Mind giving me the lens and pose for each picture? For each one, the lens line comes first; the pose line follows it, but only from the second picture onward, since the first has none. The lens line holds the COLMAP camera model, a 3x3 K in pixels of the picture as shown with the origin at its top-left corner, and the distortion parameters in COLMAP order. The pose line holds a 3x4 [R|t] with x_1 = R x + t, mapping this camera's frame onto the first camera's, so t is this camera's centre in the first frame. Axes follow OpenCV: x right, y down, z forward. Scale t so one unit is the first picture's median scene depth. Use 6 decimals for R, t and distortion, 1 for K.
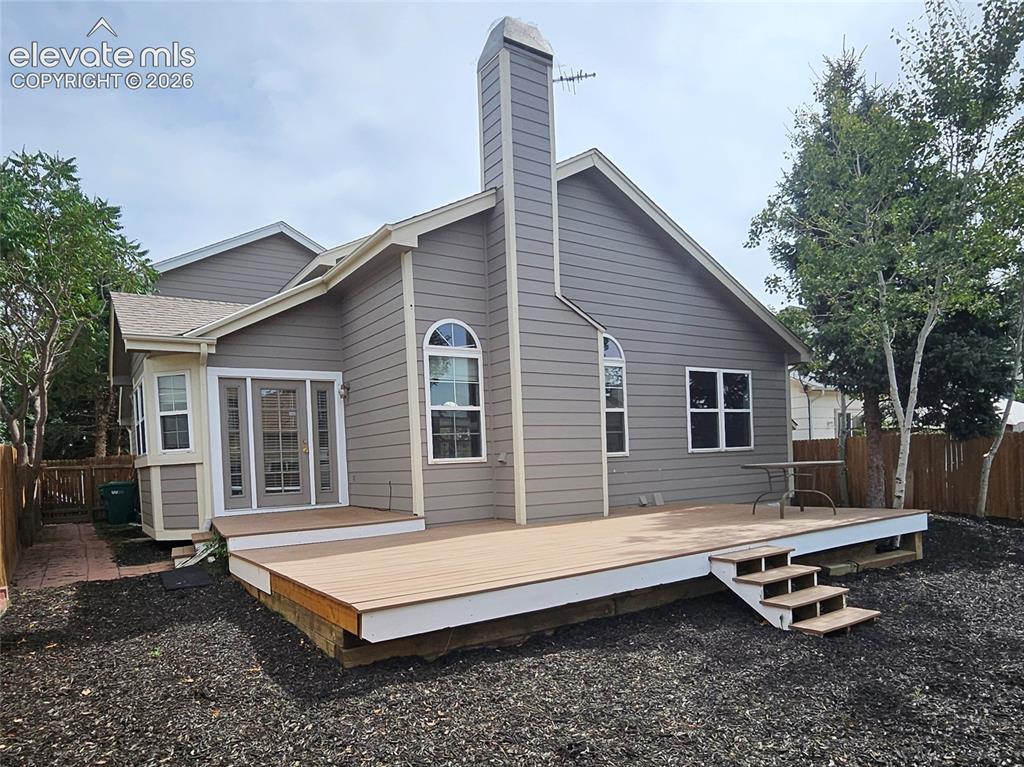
lens RADIAL K [[661.5, 0, 512.0], [0, 661.5, 383.8], [0, 0, 1]] dist [0.001494, -0.000070]
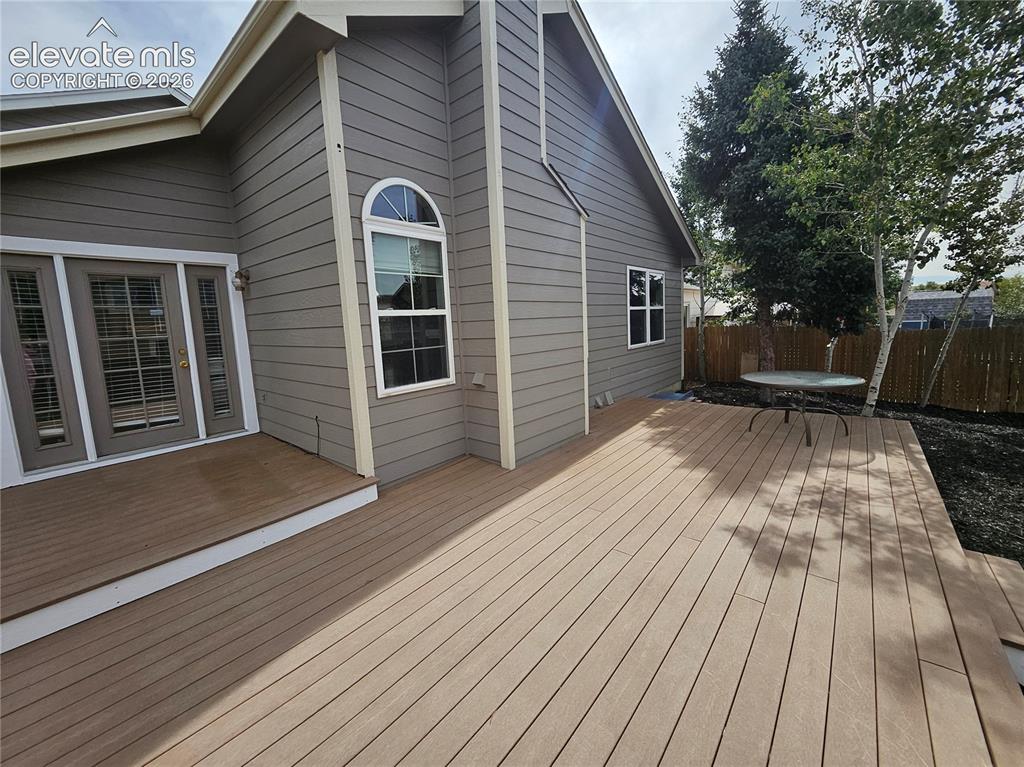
lens RADIAL K [[409.3, 0, 517.8], [0, 409.3, 350.5], [0, 0, 1]] dist [-0.002976, -0.000198]
pose [[0.961841, -0.017158, 0.273070, -0.094959], [-0.032800, 0.983604, 0.177334, -0.003814], [-0.271636, -0.179524, 0.945508, 0.536103]]
